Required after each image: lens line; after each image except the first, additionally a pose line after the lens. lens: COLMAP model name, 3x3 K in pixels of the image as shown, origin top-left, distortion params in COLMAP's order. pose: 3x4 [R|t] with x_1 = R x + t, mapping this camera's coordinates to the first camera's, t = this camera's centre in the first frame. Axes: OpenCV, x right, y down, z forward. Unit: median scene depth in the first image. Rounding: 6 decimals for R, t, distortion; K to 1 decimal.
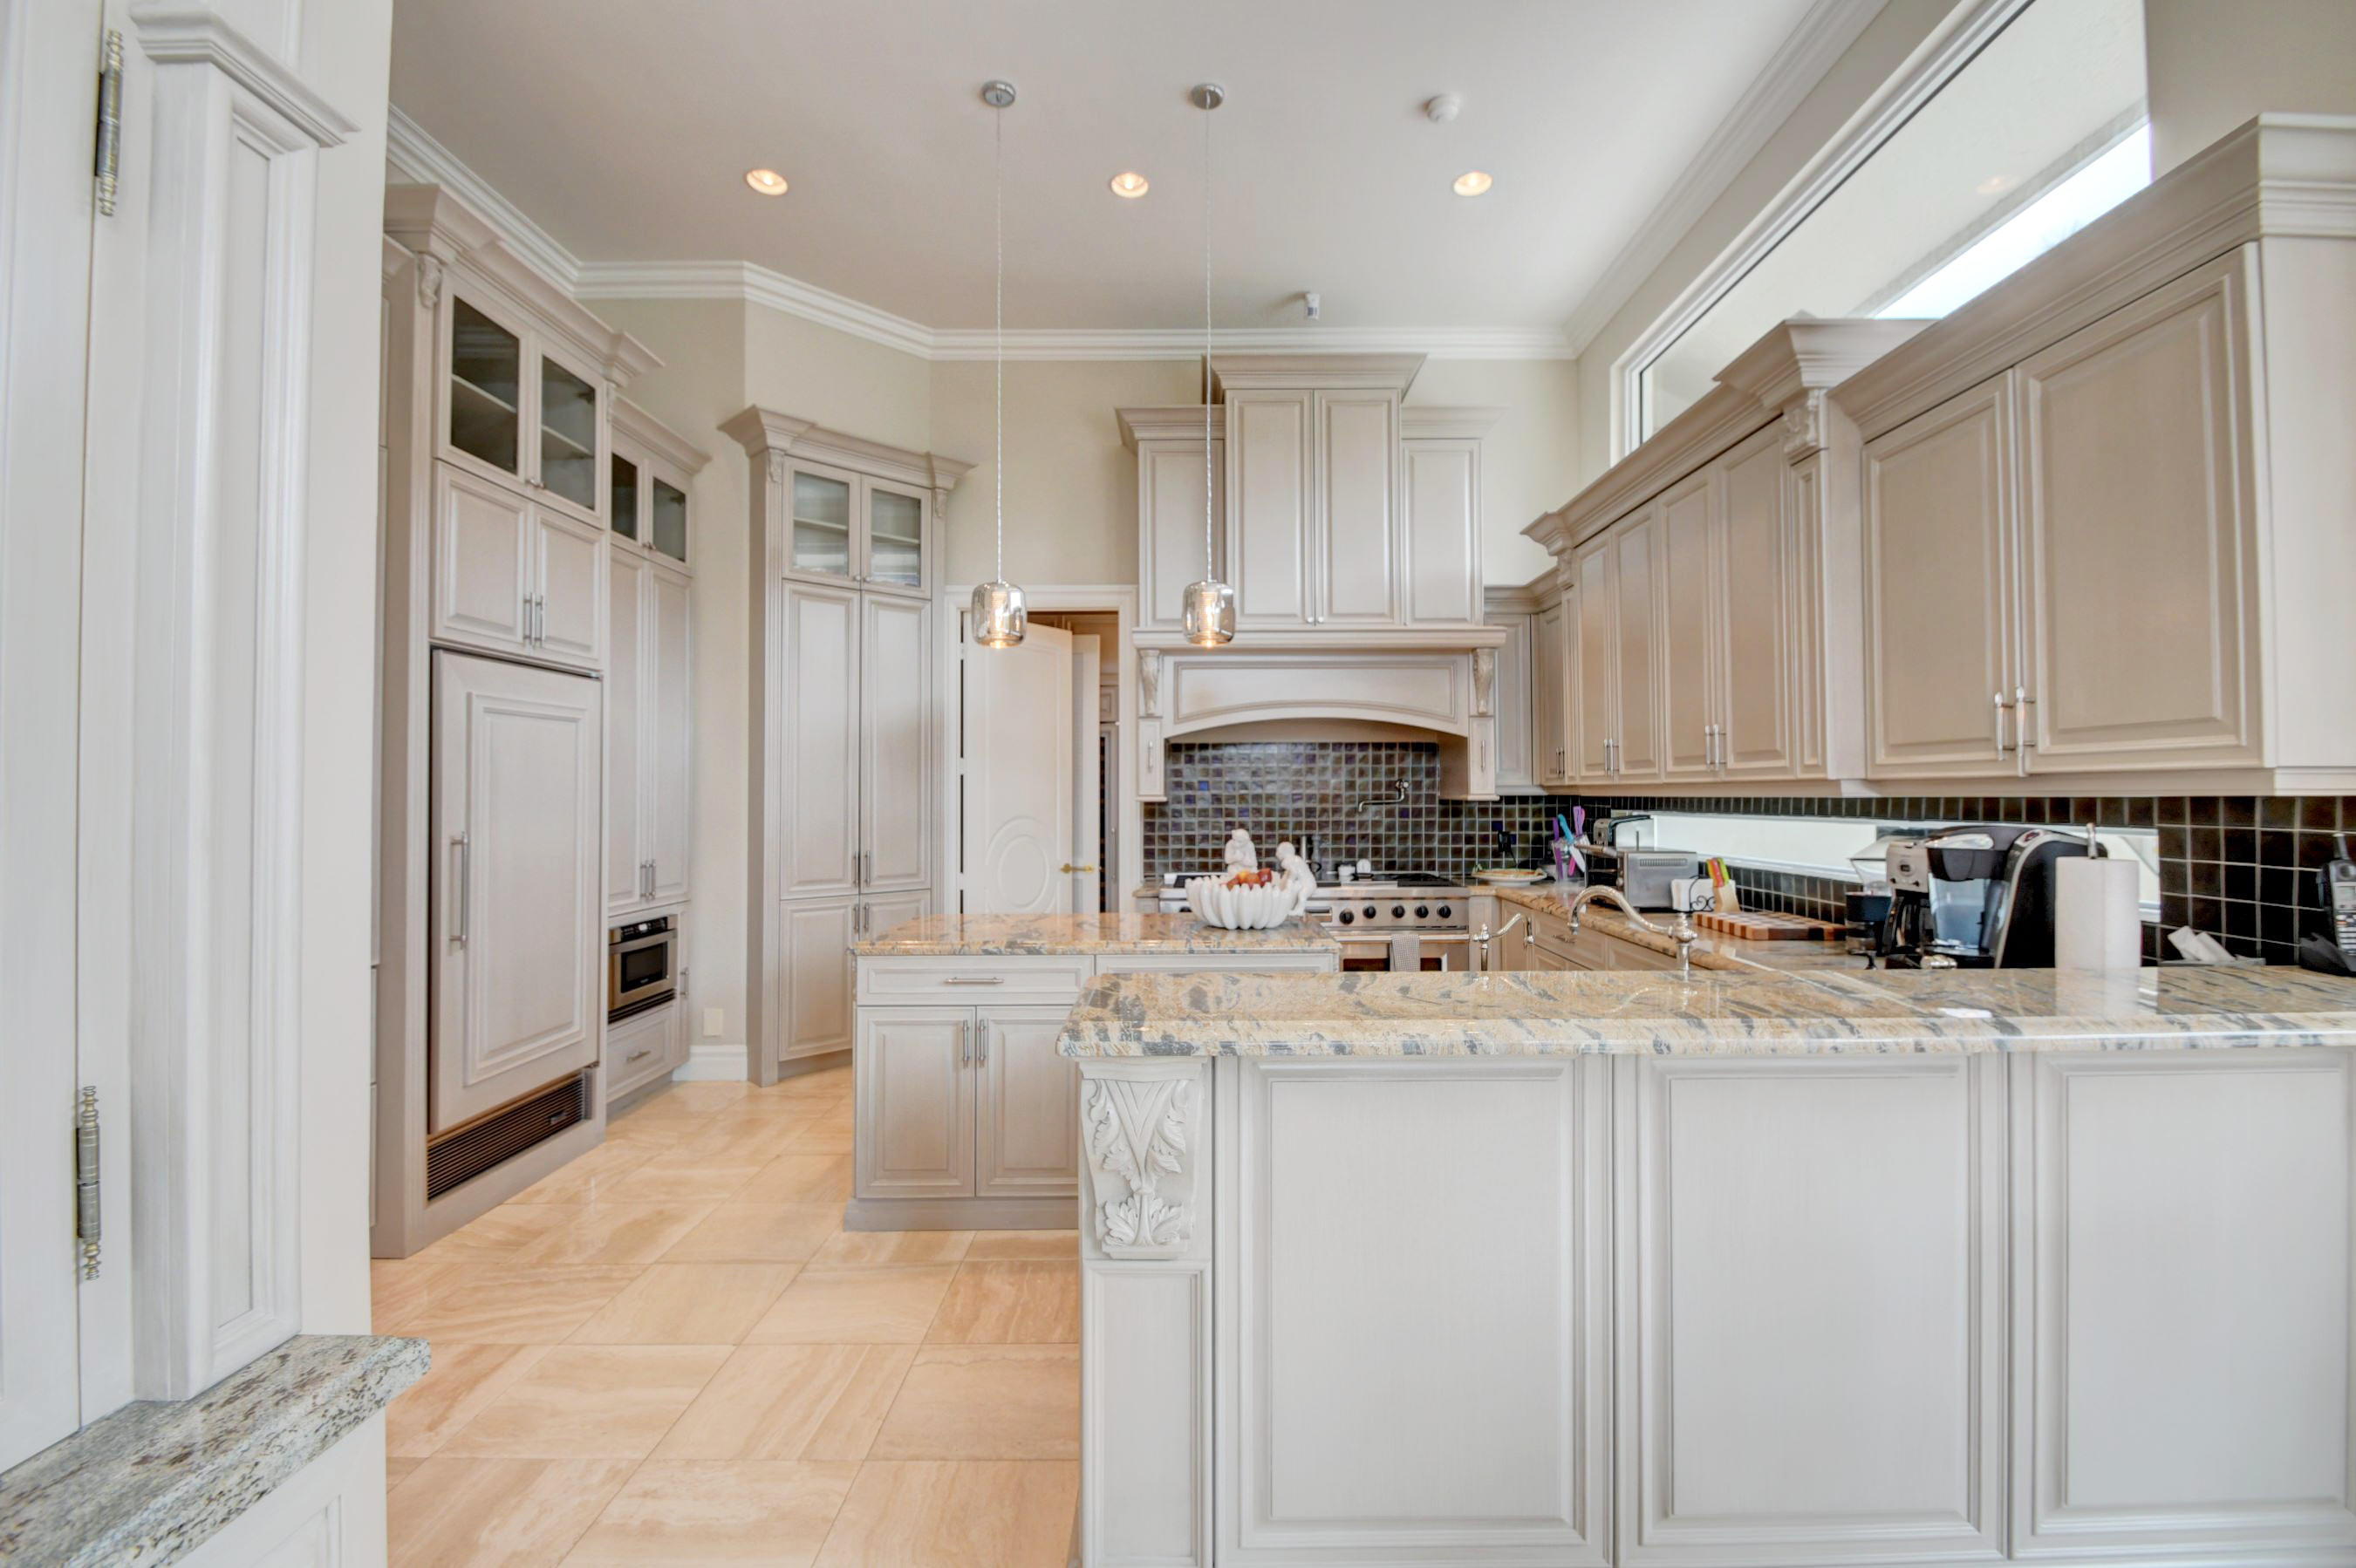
lens RADIAL K [[1045.2, 0, 1192.4], [0, 1045.2, 772.9], [0, 0, 1]] dist [0.023182, -0.016472]
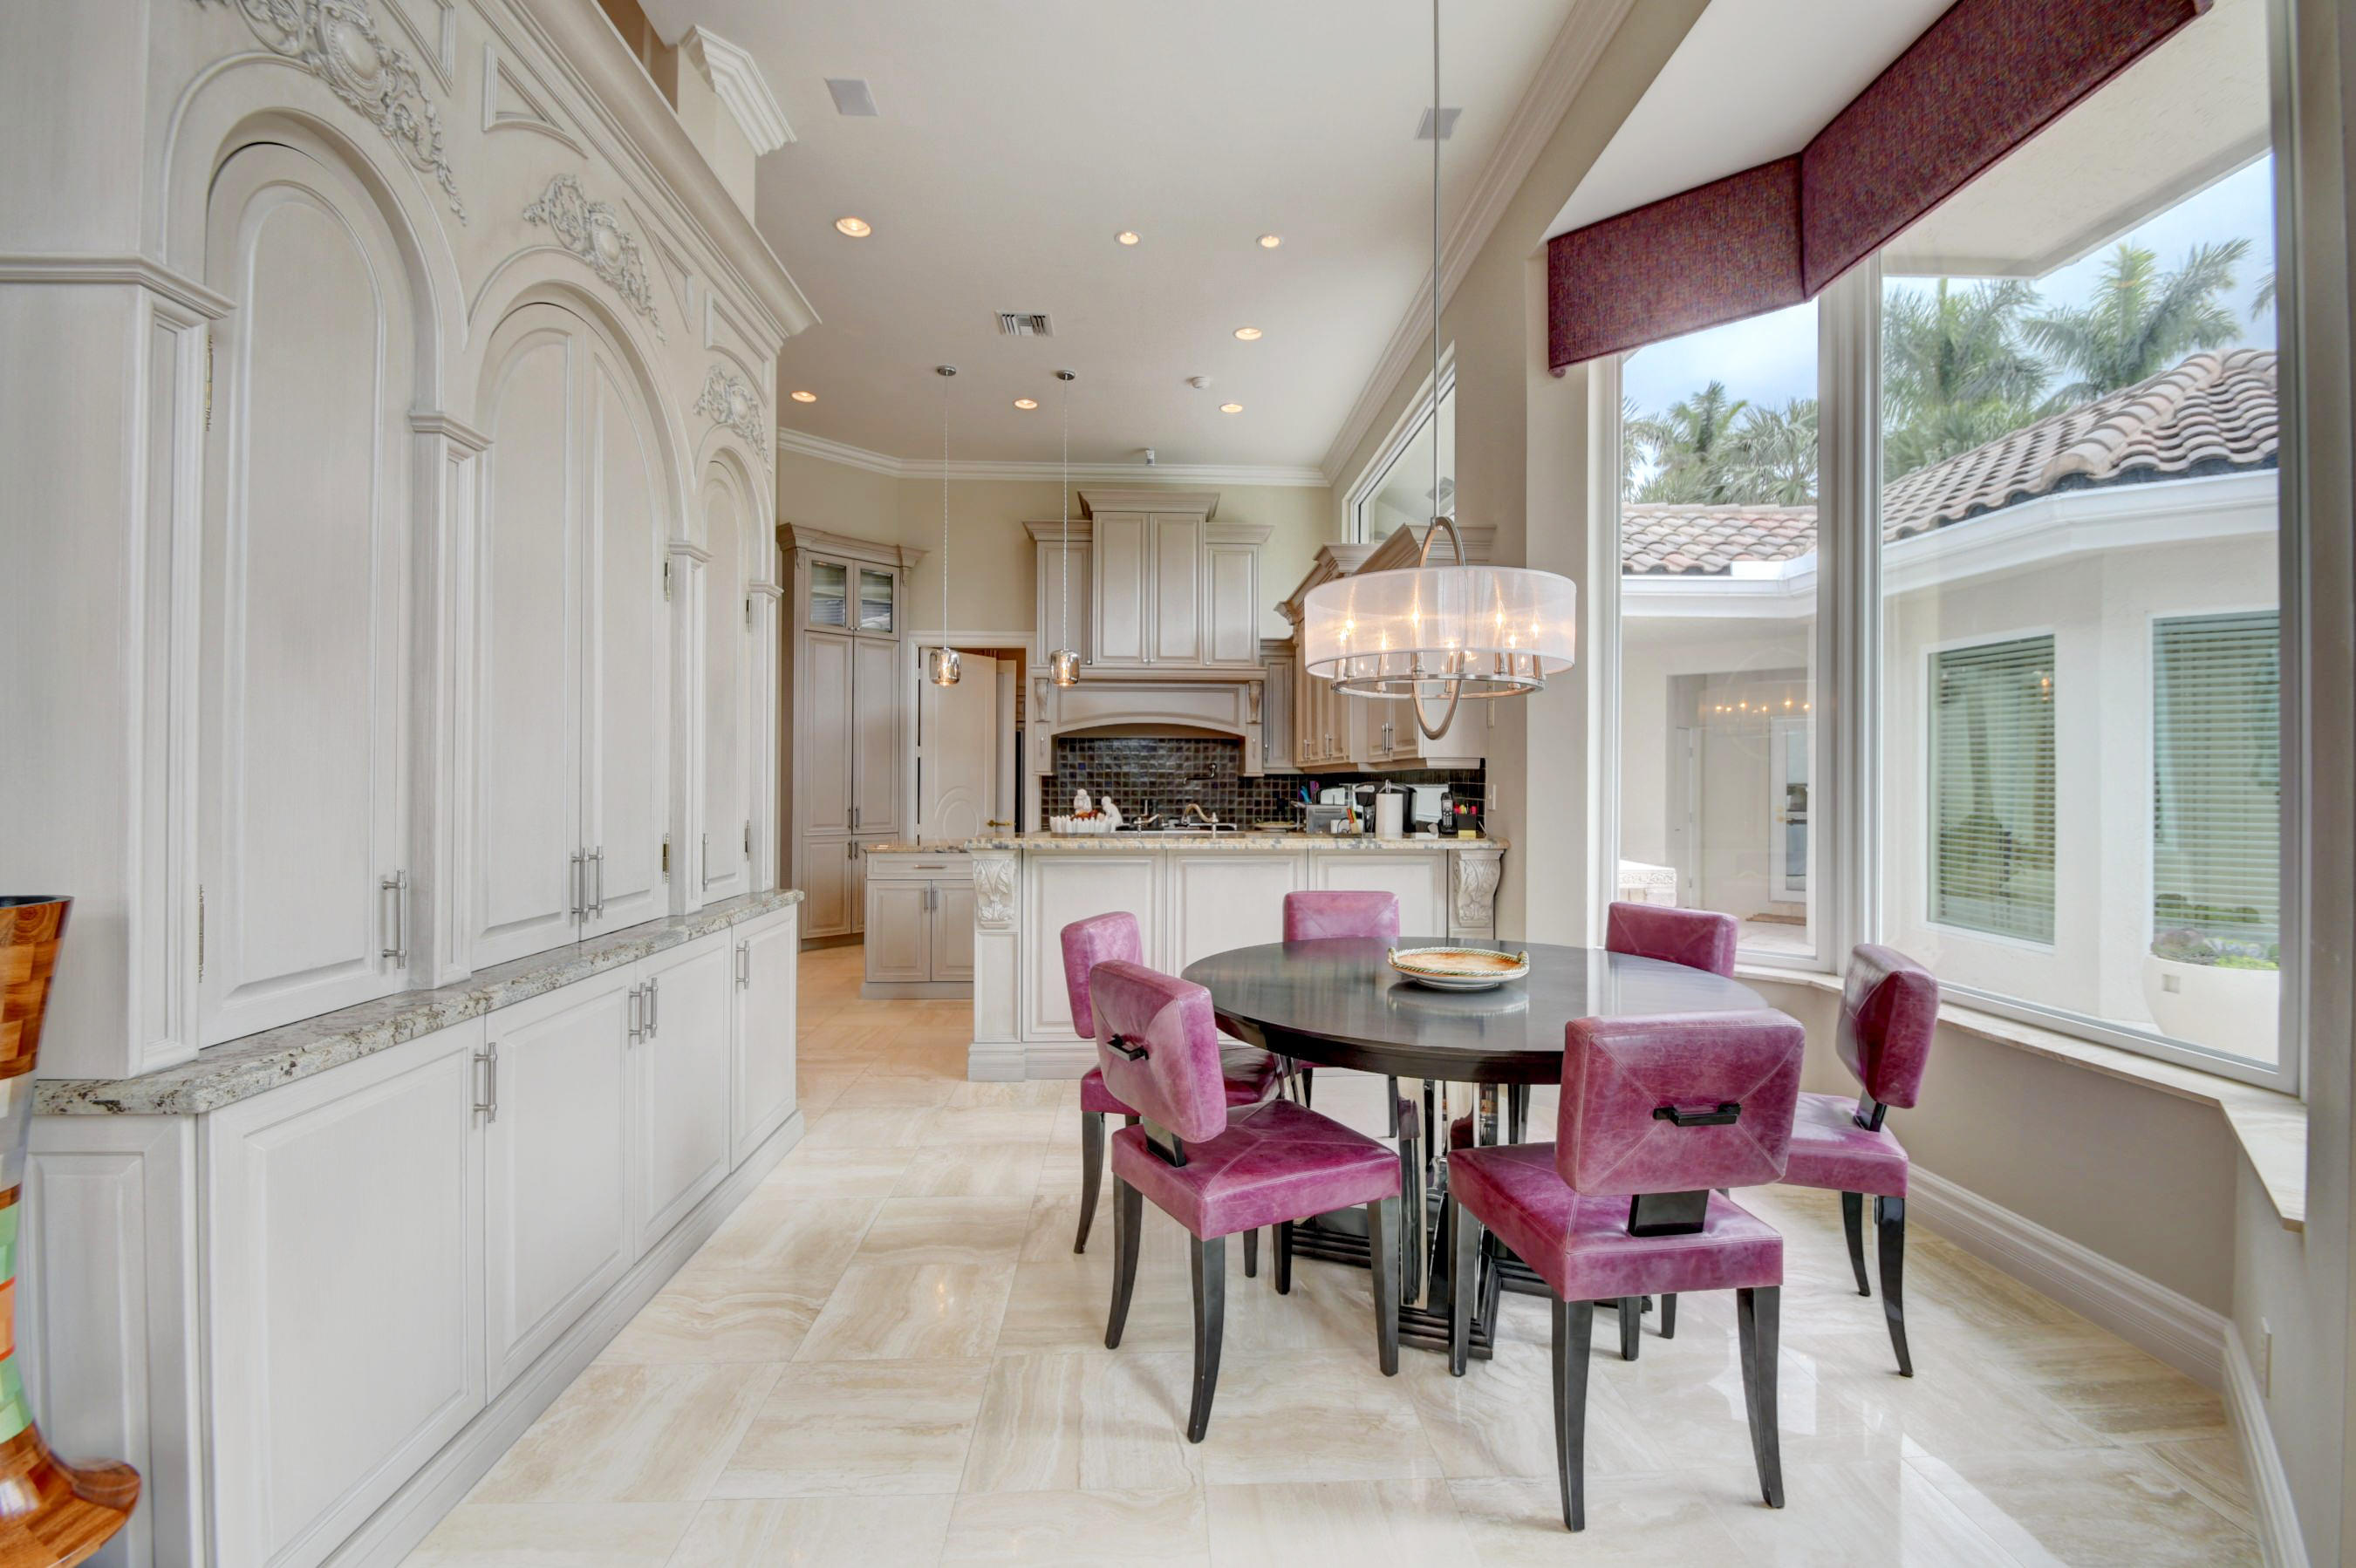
lens RADIAL K [[1077.7, 0, 1196.5], [0, 1077.7, 777.2], [0, 0, 1]] dist [0.000730, -0.018418]
pose [[0.998792, 0.008053, 0.048476, 0.108144], [-0.008861, 0.999825, 0.016480, 0.001241], [-0.048335, -0.016890, 0.998688, -0.594431]]
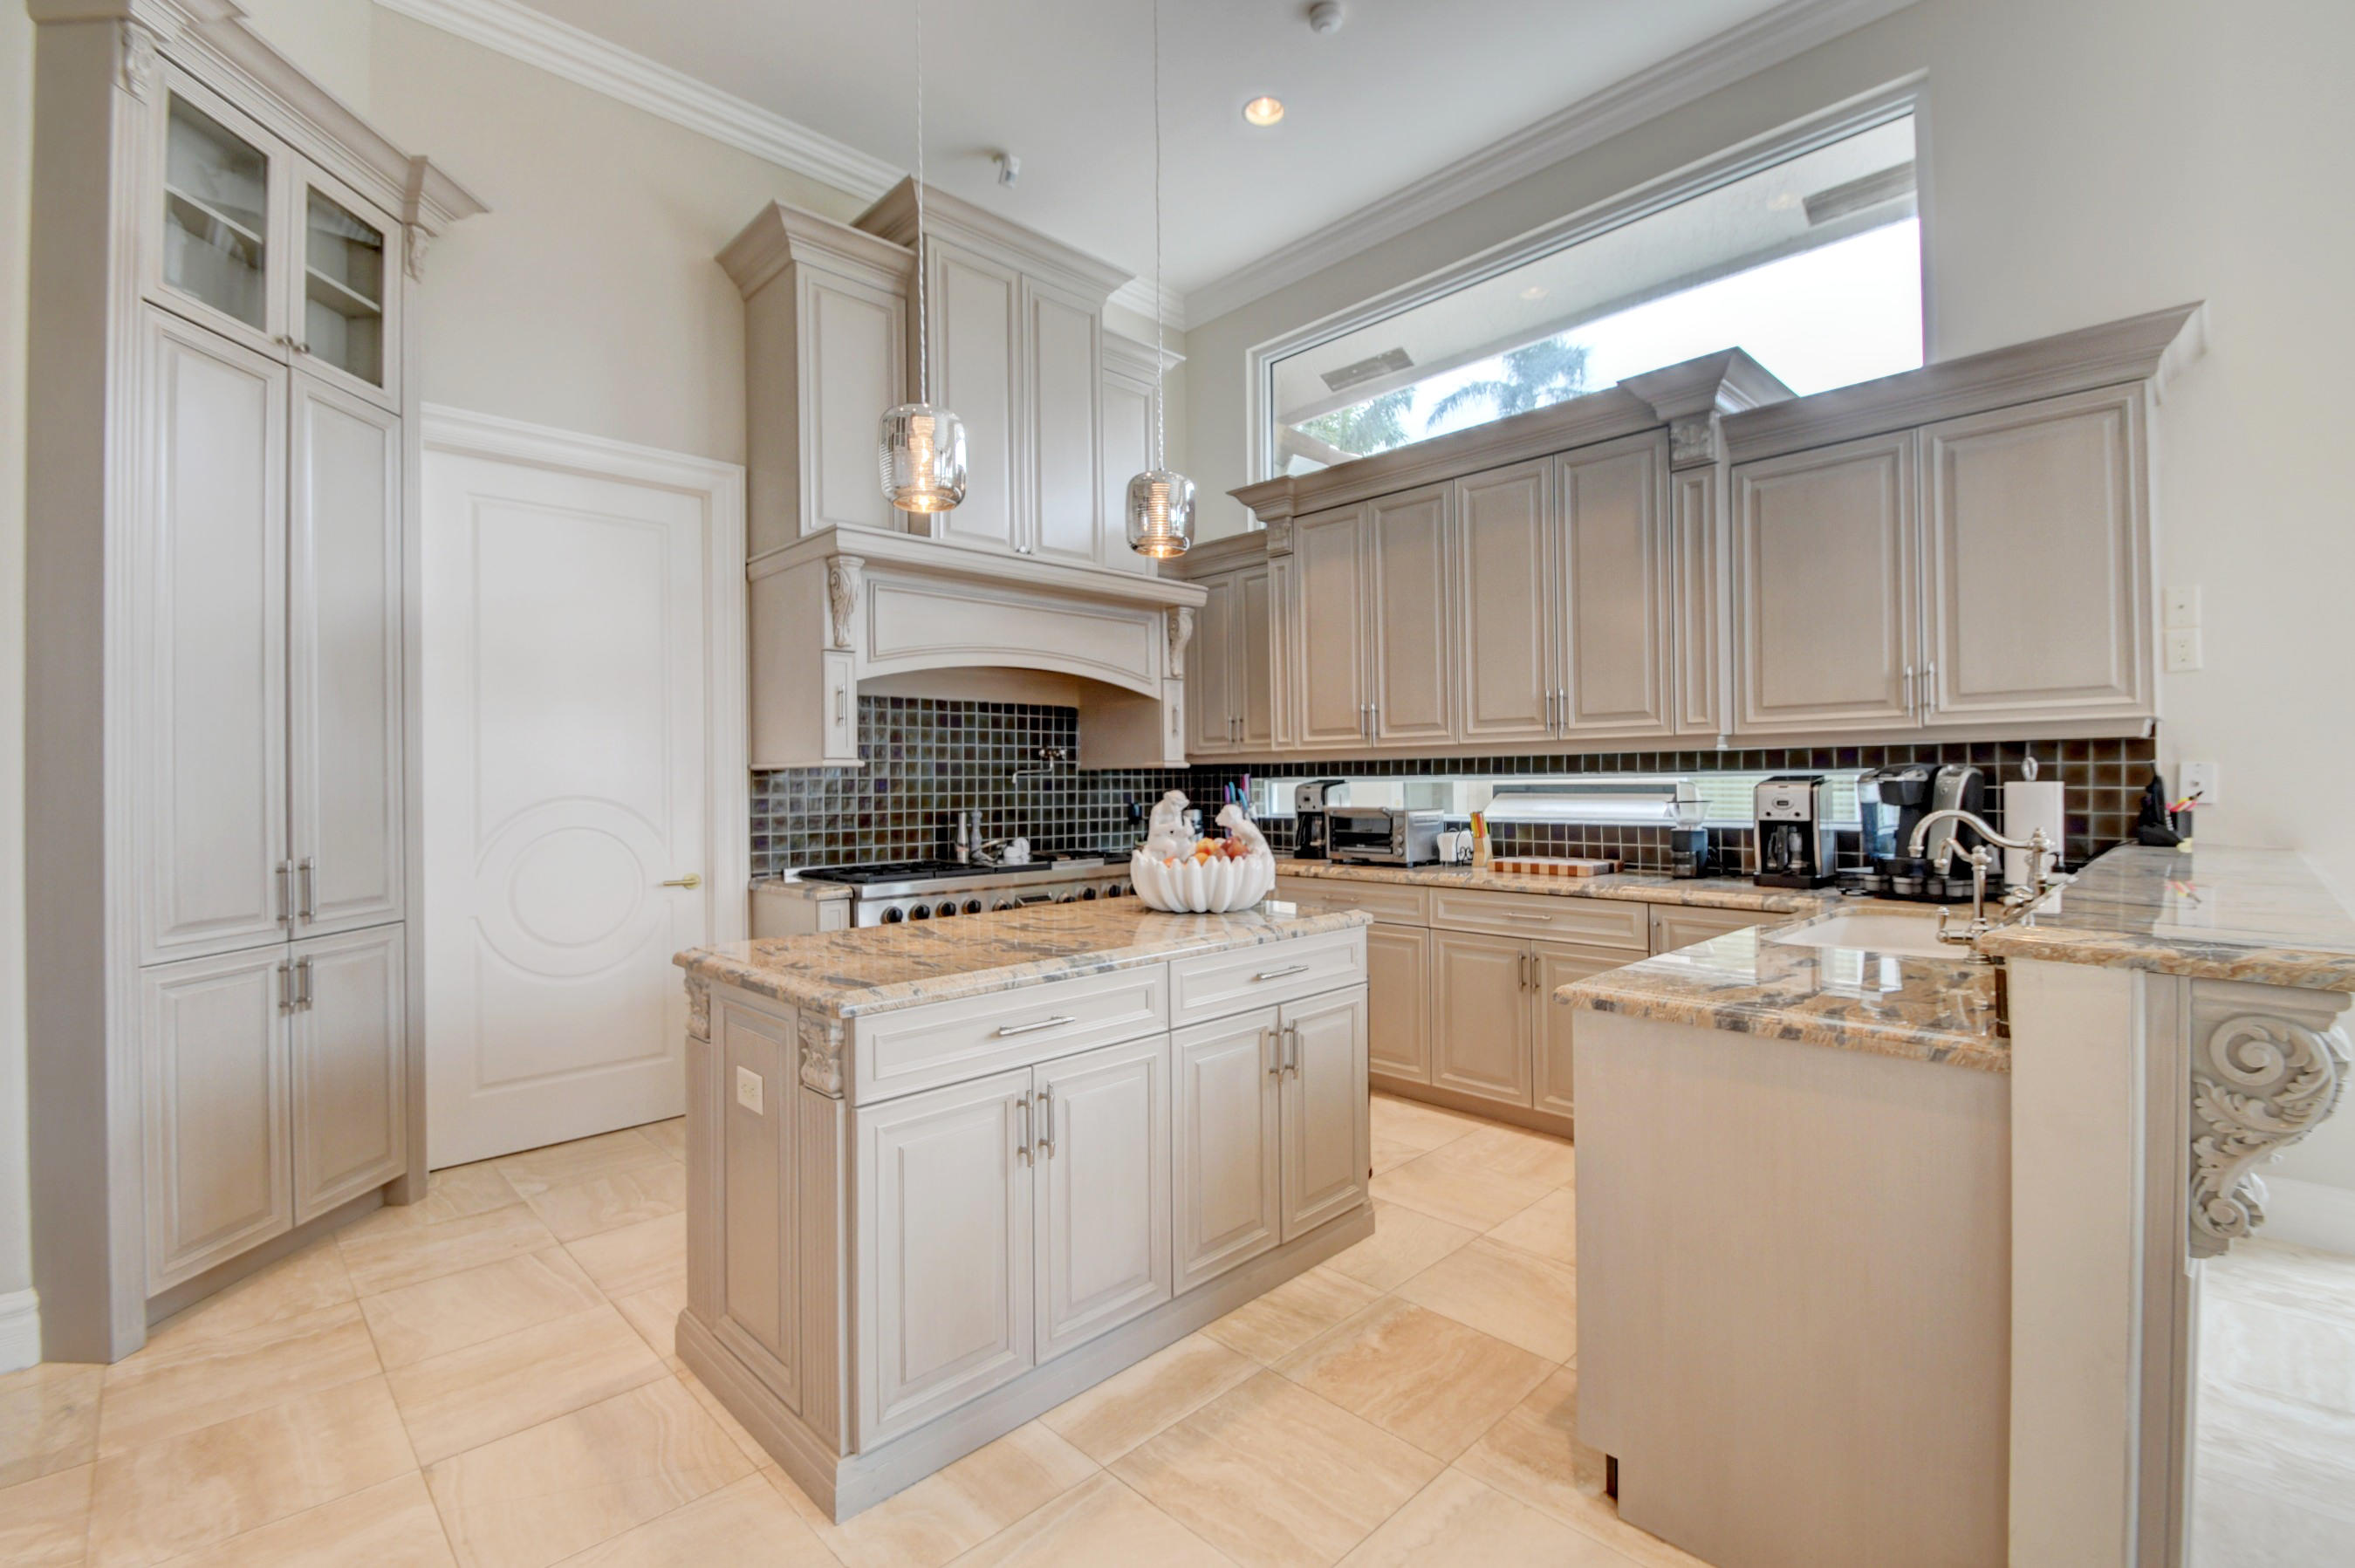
lens RADIAL K [[1044.9, 0, 1191.9], [0, 1044.9, 772.9], [0, 0, 1]] dist [0.023182, -0.016472]
pose [[0.711225, 0.002453, 0.702960, -0.364370], [-0.005656, 0.999982, 0.002233, 0.027365], [-0.702942, -0.005564, 0.711226, 0.300227]]
